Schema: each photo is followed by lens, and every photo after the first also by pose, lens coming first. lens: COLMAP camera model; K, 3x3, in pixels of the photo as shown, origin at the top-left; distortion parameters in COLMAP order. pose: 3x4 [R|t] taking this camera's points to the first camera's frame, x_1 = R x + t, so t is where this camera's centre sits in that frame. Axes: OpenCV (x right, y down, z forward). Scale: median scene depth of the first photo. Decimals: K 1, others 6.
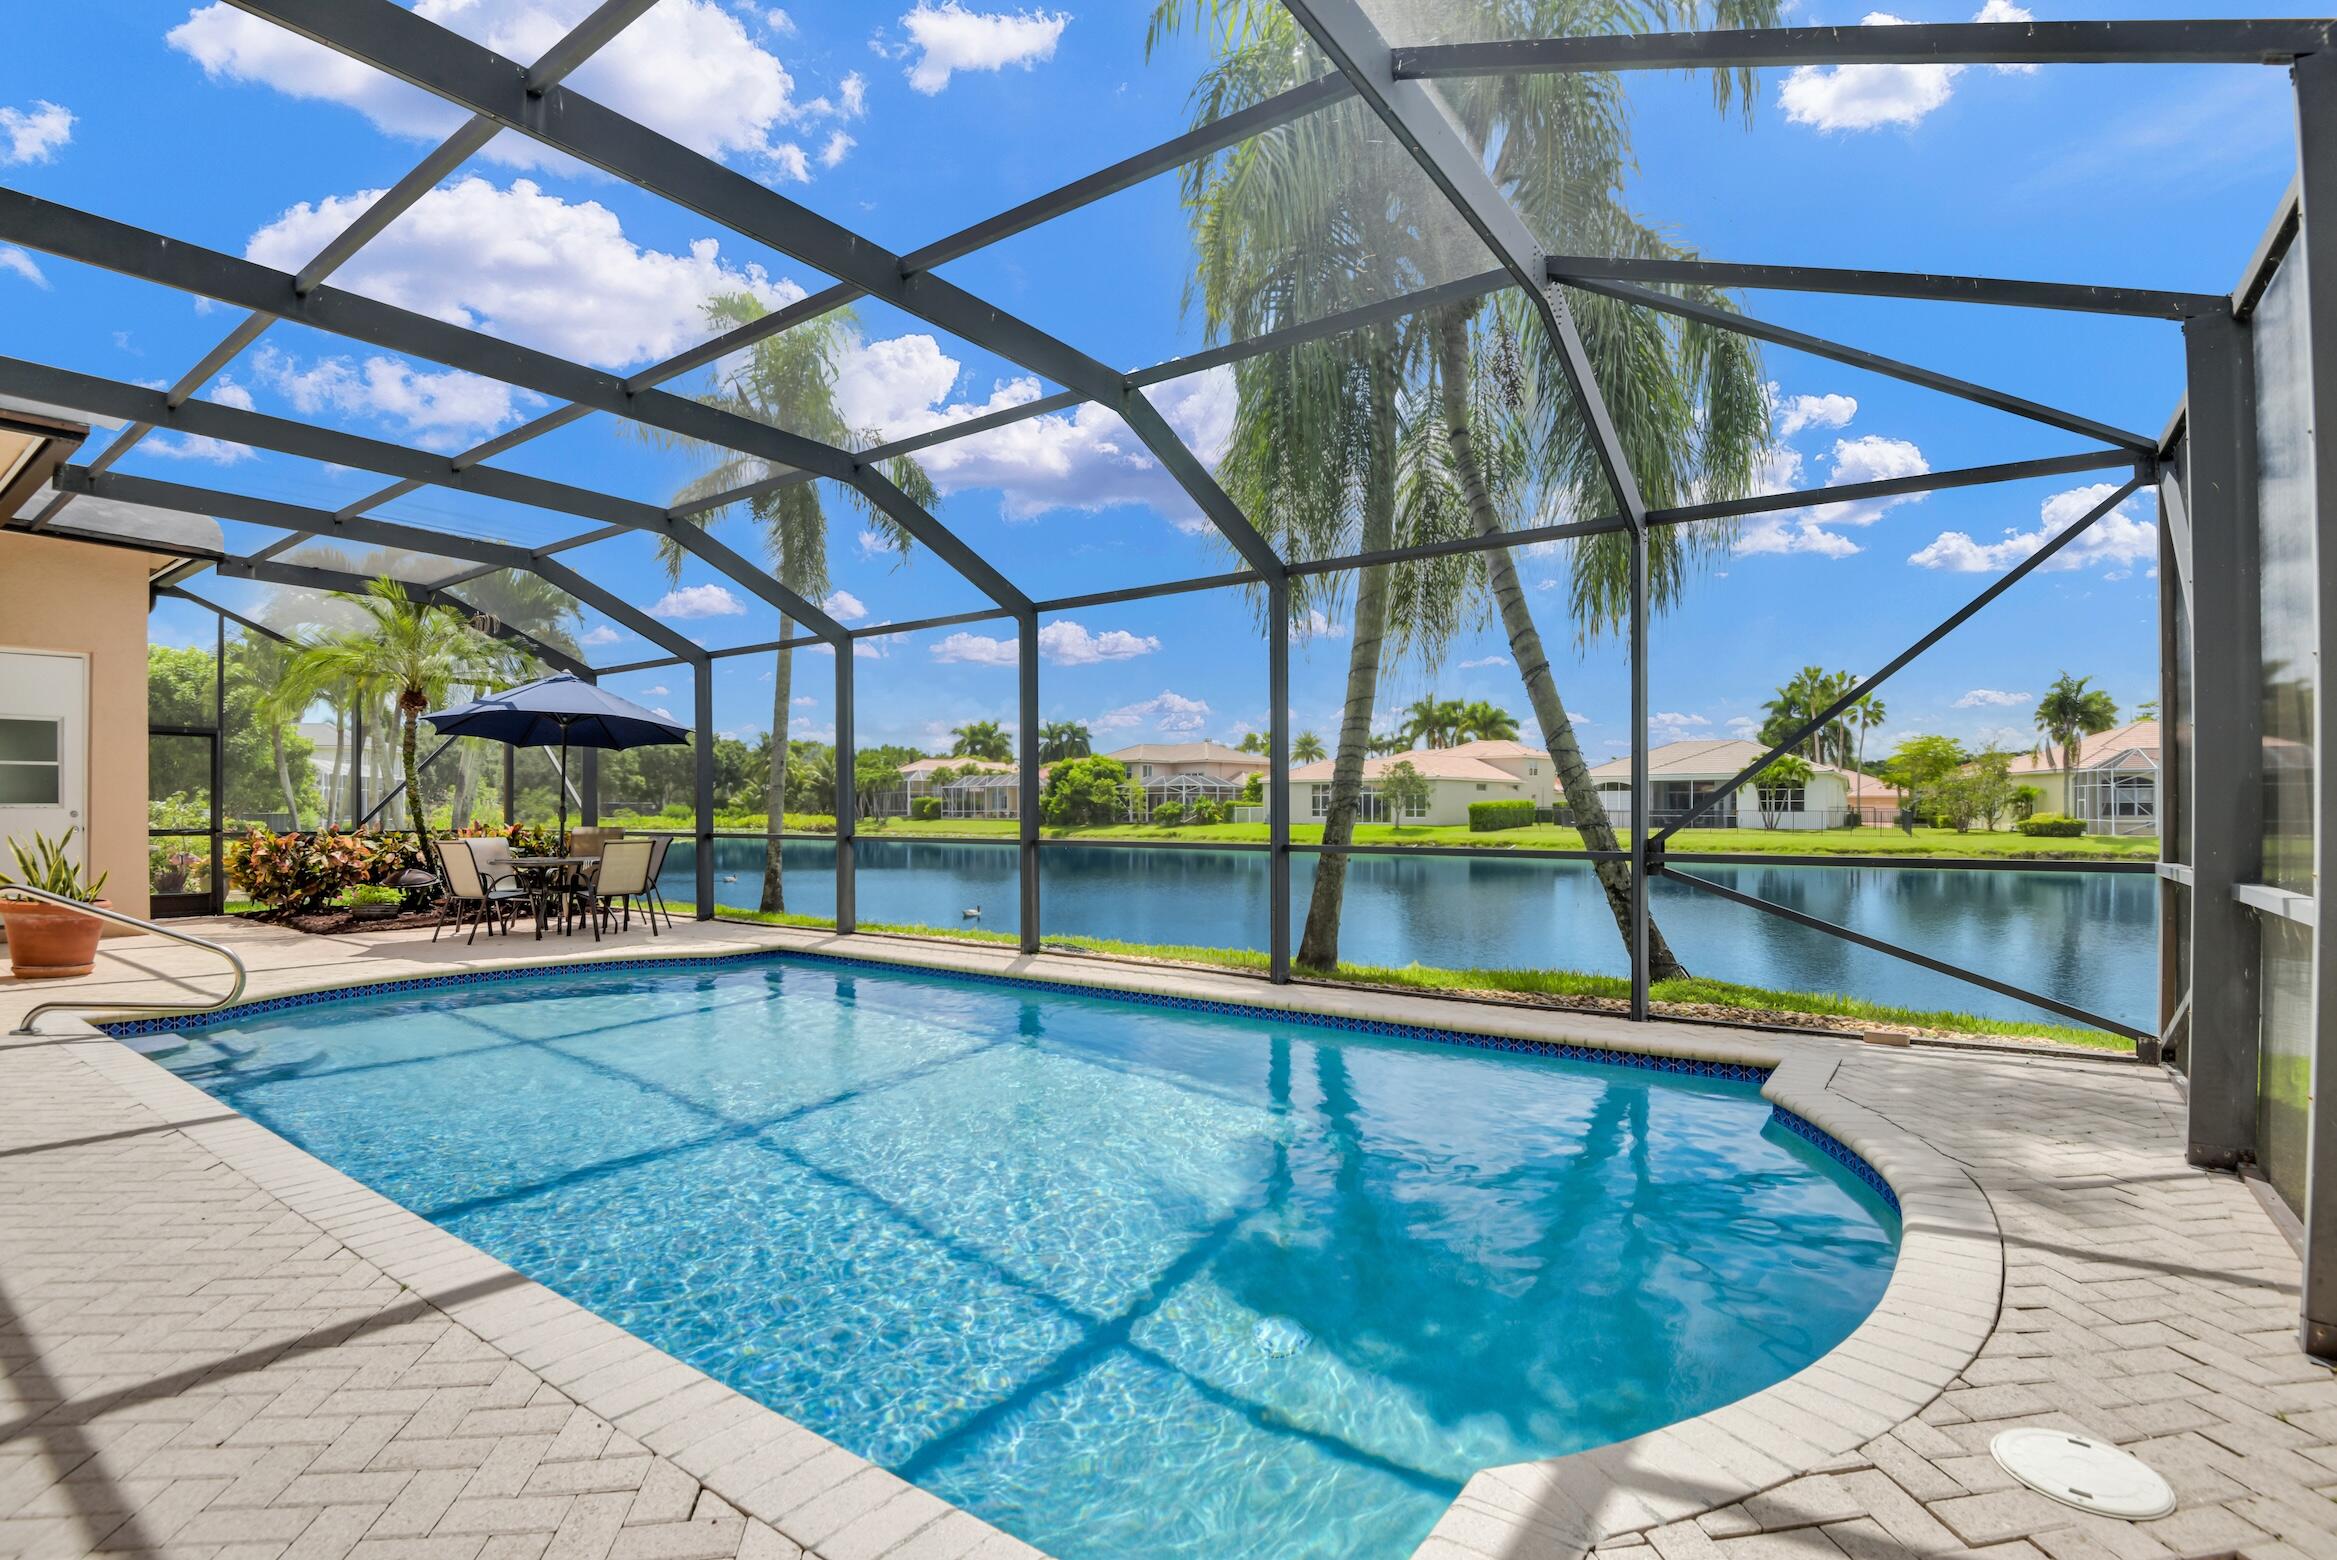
lens RADIAL K [[1096.4, 0, 1168.5], [0, 1096.4, 780.0], [0, 0, 1]] dist [-0.002255, -0.018019]
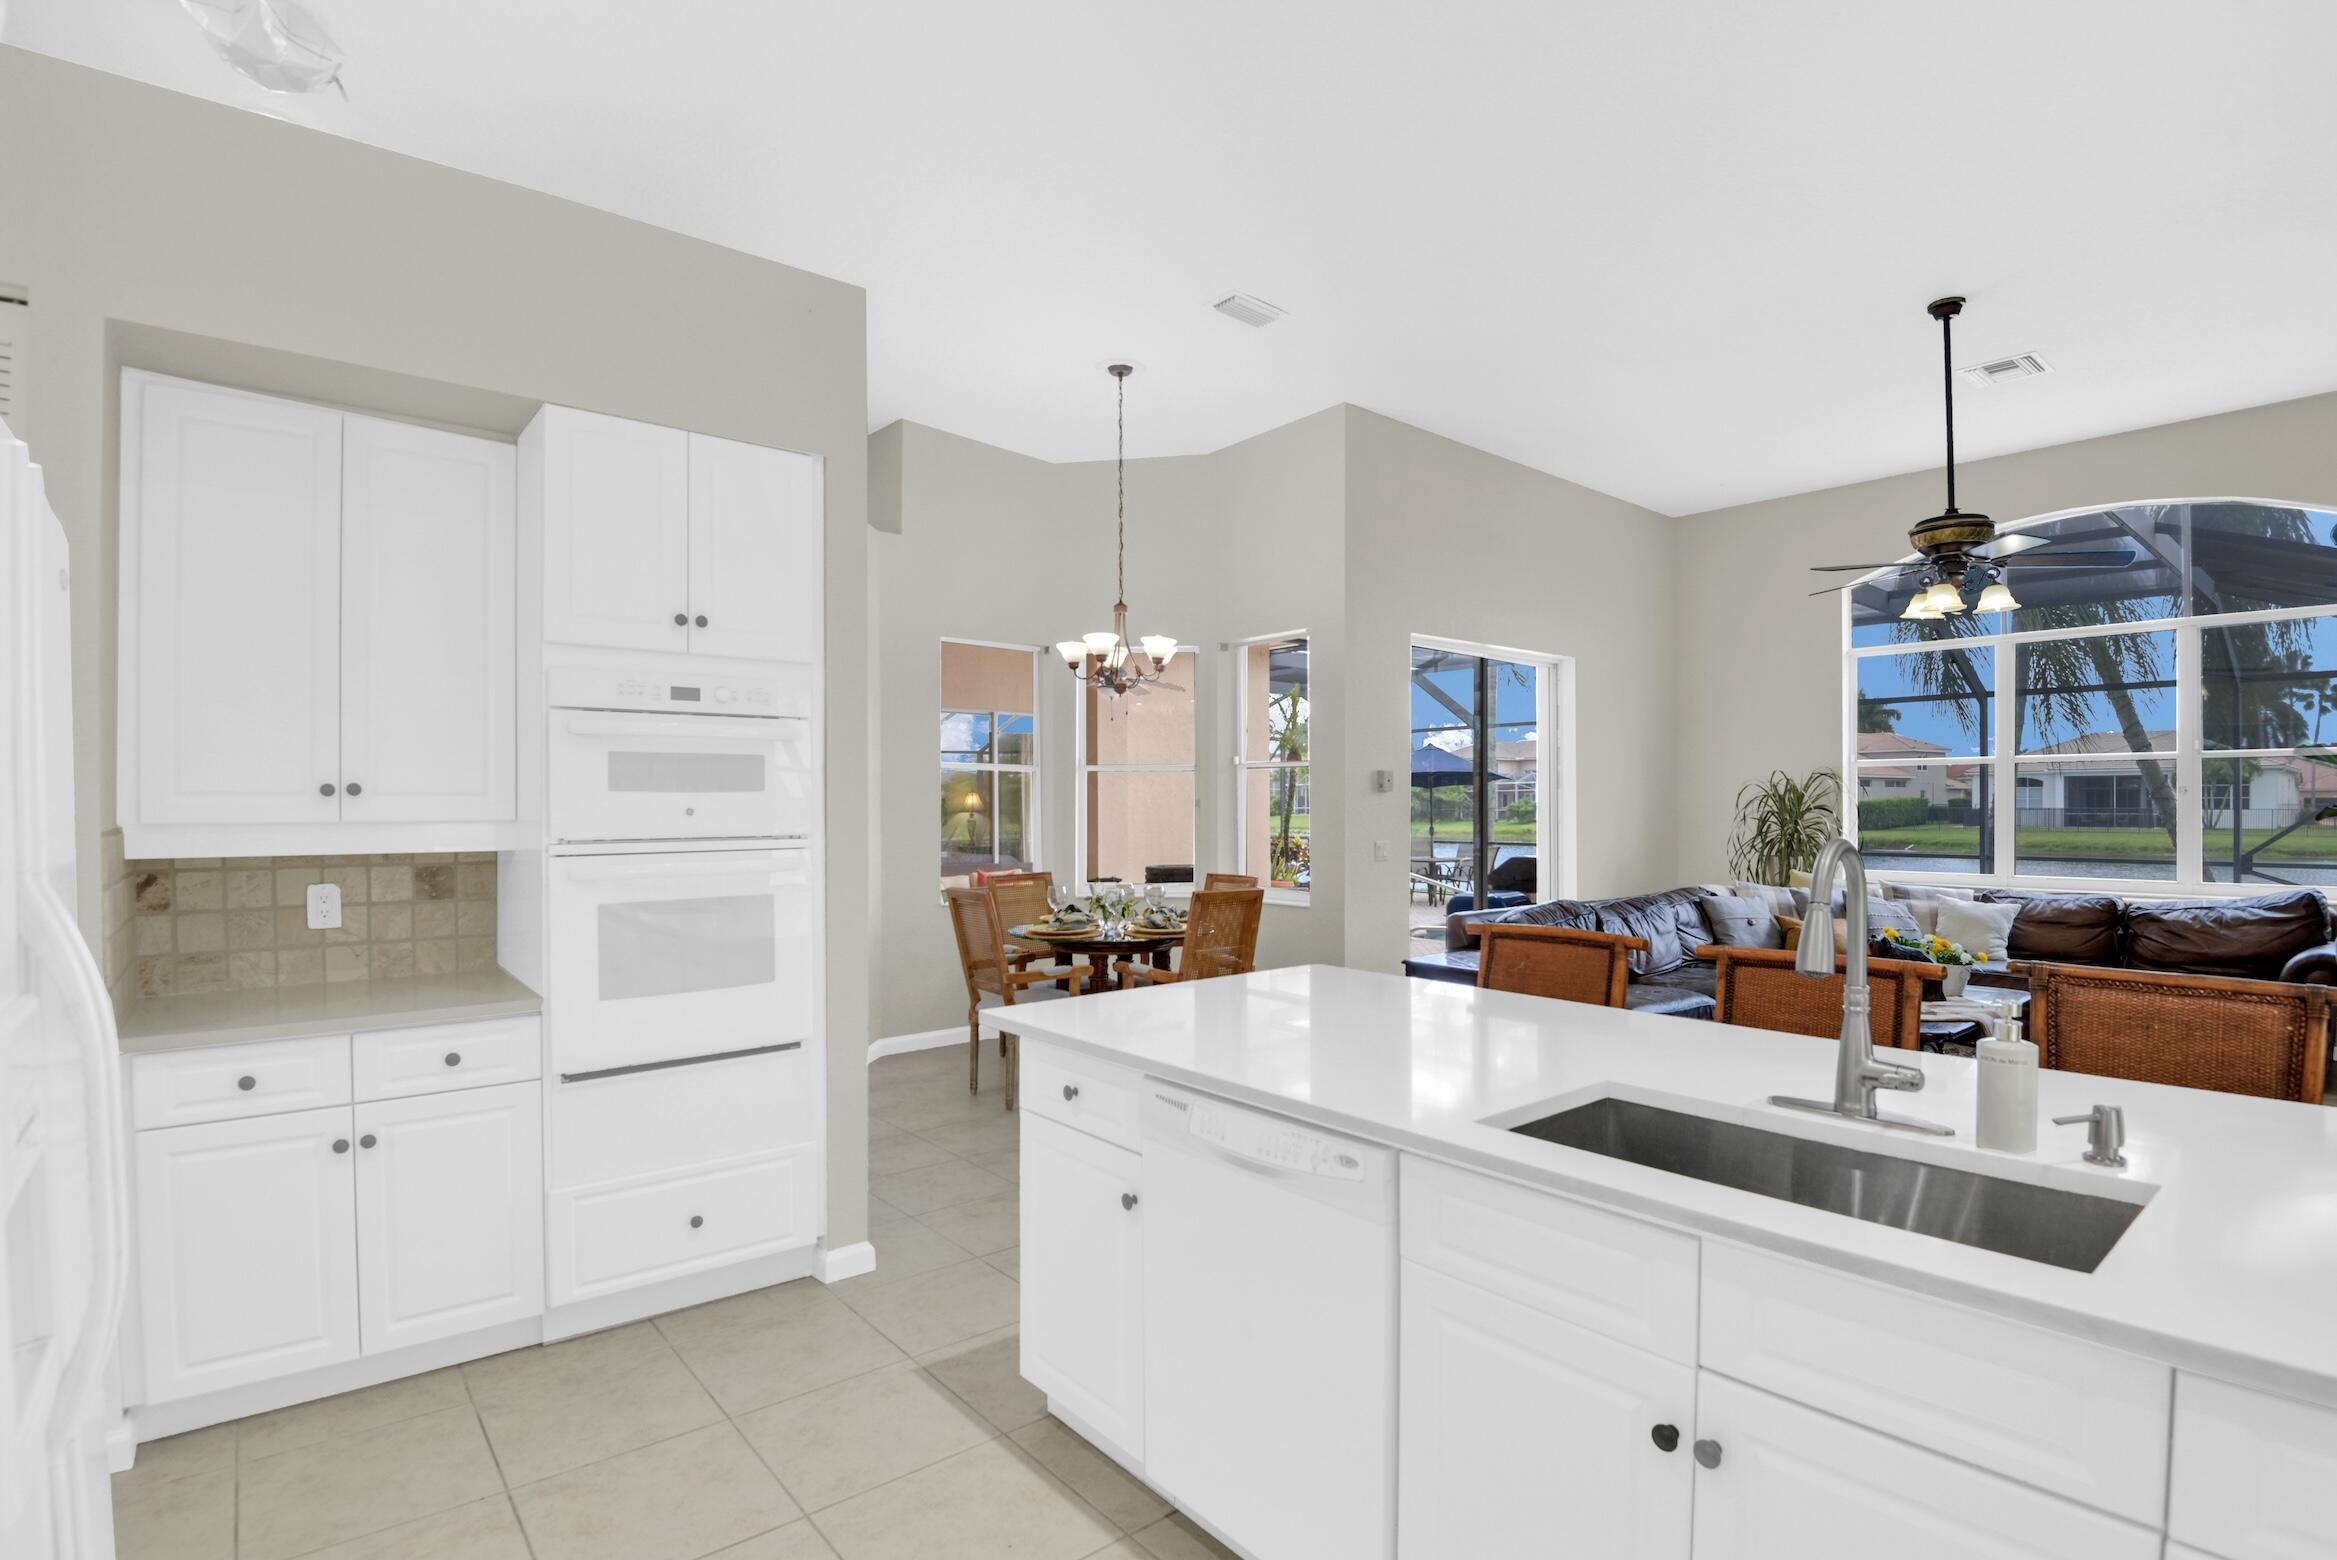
lens RADIAL K [[1096.4, 0, 1168.5], [0, 1096.4, 780.0], [0, 0, 1]] dist [-0.002255, -0.018019]
pose [[0.968072, -0.005065, -0.250620, -0.064679], [0.007063, 0.999950, 0.007075, -0.006565], [0.250572, -0.008619, 0.968060, -0.091562]]
